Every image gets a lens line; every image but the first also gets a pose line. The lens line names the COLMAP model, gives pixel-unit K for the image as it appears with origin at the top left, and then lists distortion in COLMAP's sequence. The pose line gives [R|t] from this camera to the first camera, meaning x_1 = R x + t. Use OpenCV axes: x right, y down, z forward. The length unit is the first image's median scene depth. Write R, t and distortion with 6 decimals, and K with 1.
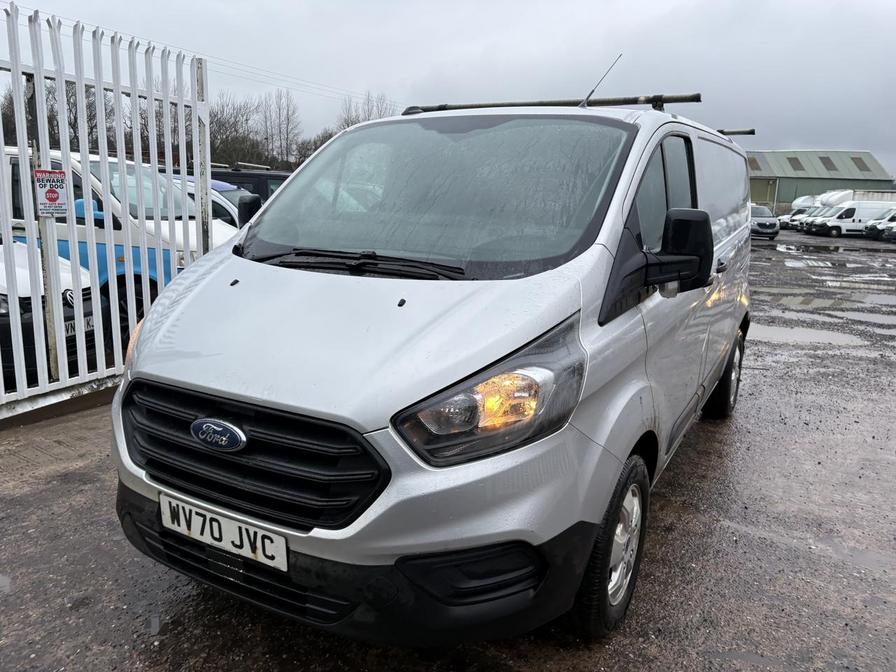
lens RADIAL K [[694.4, 0, 451.4], [0, 694.4, 339.8], [0, 0, 1]] dist [0.026885, -0.017959]
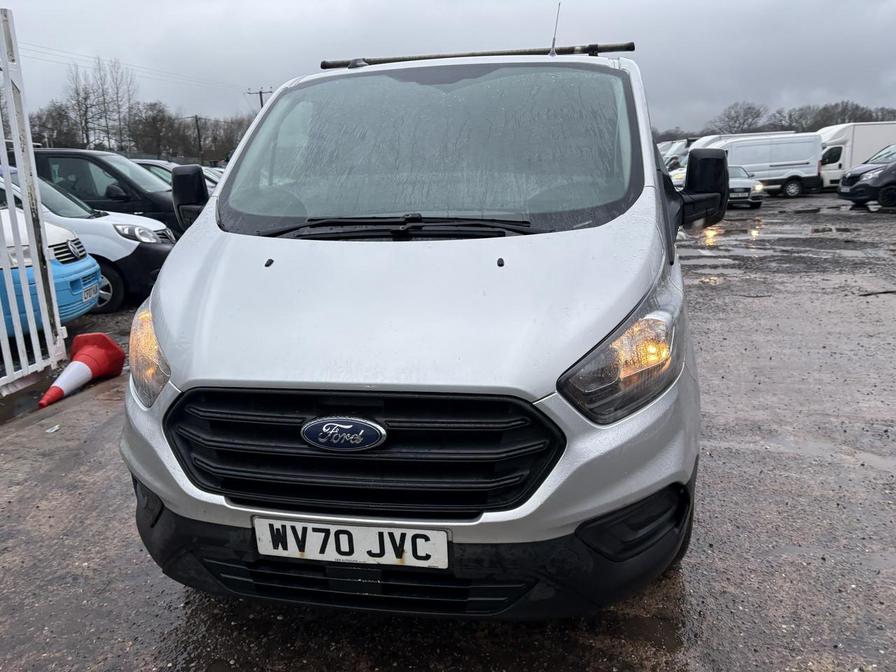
lens RADIAL K [[694.4, 0, 449.4], [0, 694.4, 334.7], [0, 0, 1]] dist [0.026885, -0.017959]
pose [[0.941284, -0.134197, 0.309800, -0.440736], [0.122895, 0.990849, 0.055812, -0.017215], [-0.314455, -0.014462, 0.949162, 0.134527]]
